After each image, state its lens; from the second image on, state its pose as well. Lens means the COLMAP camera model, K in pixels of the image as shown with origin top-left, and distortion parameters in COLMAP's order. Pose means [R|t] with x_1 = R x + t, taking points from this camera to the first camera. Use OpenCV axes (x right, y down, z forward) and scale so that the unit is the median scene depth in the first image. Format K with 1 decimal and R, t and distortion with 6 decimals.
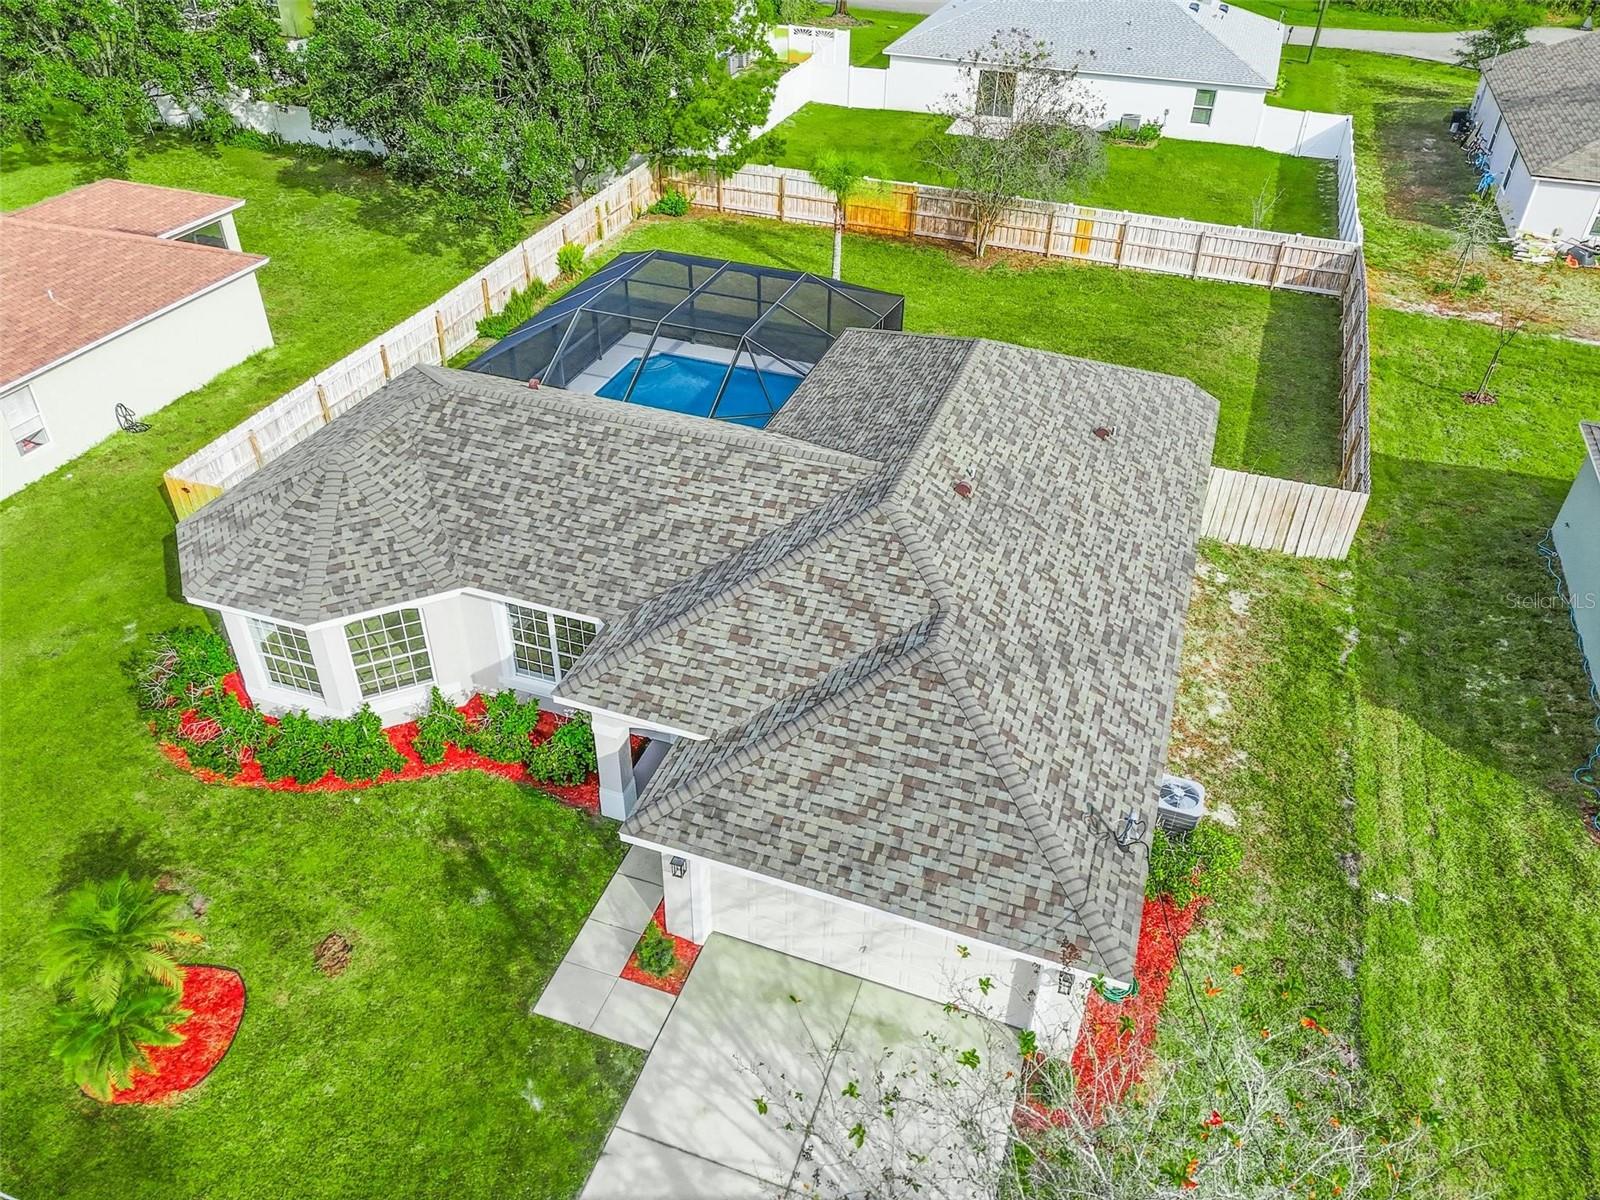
lens RADIAL K [[1185.7, 0, 801.4], [0, 1185.7, 590.5], [0, 0, 1]] dist [0.065217, -0.056127]
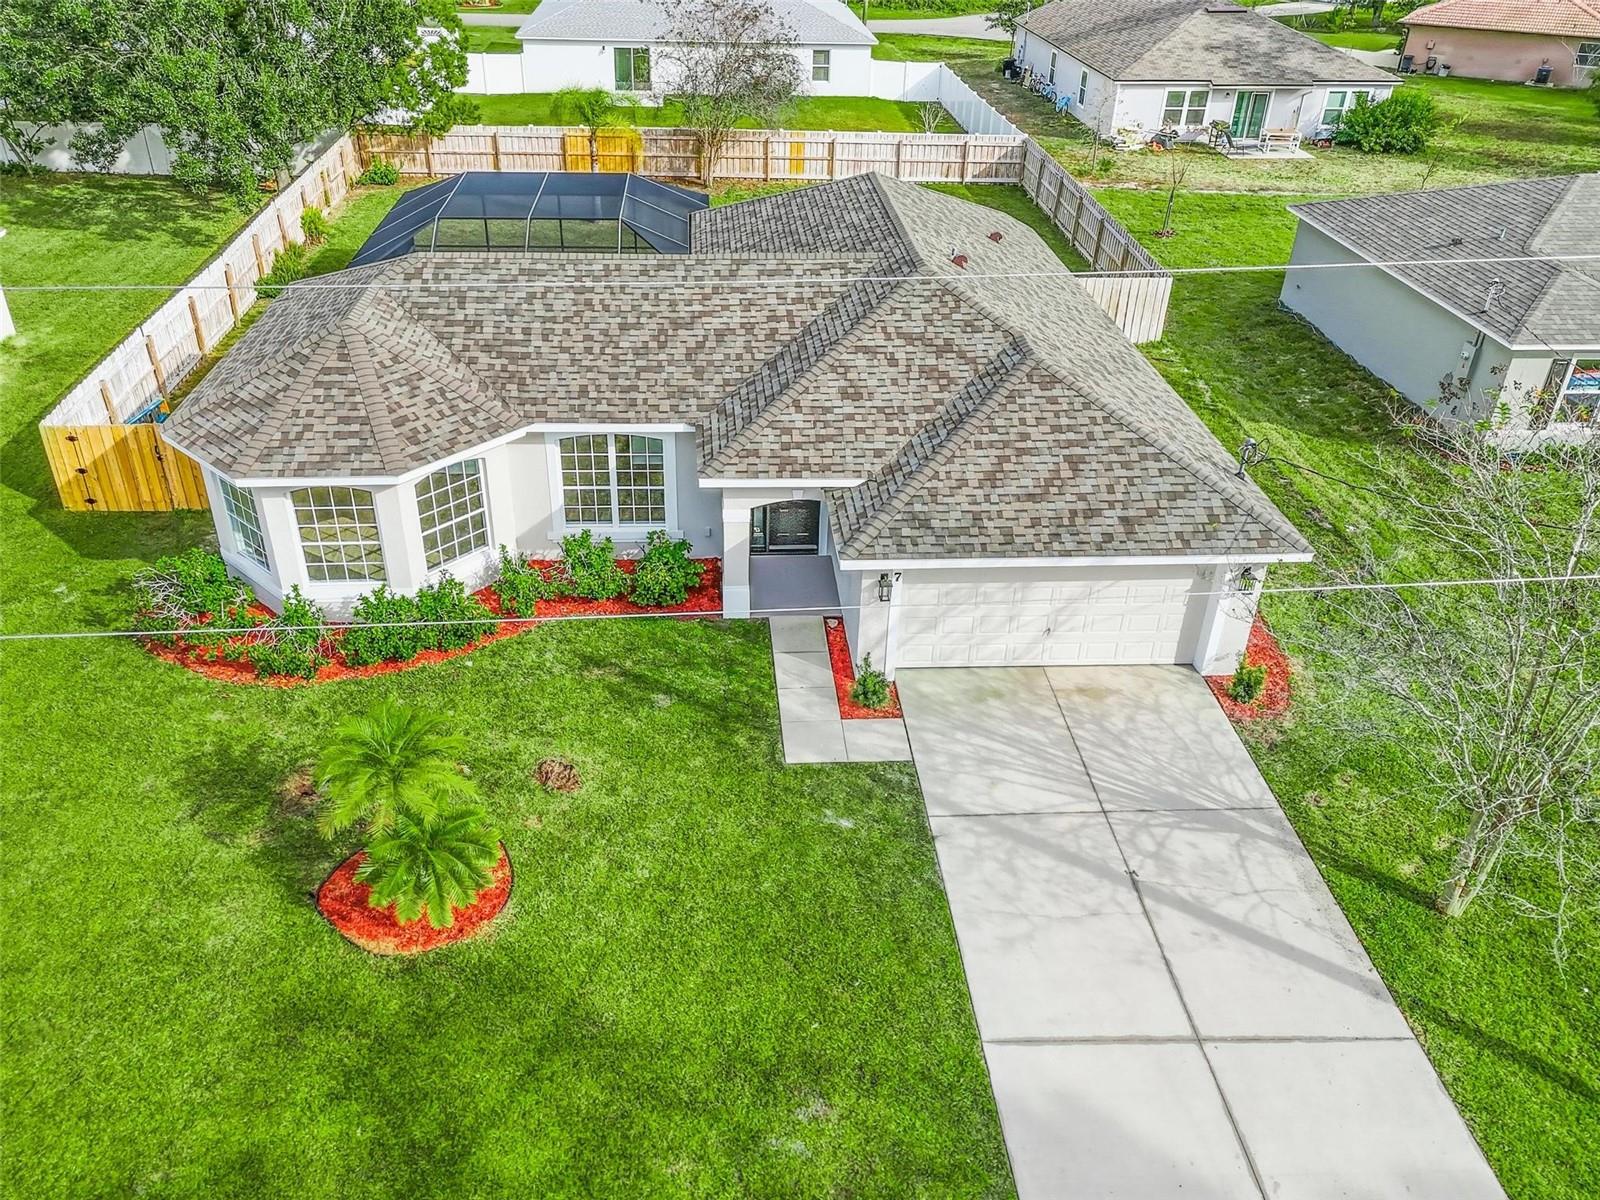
lens RADIAL K [[1197.8, 0, 779.0], [0, 1197.8, 553.0], [0, 0, 1]] dist [0.040318, -0.002505]
pose [[0.917875, -0.202113, 0.341549, -0.240212], [0.227833, 0.973016, -0.036488, 0.095828], [-0.324958, 0.111308, 0.939155, 0.015993]]
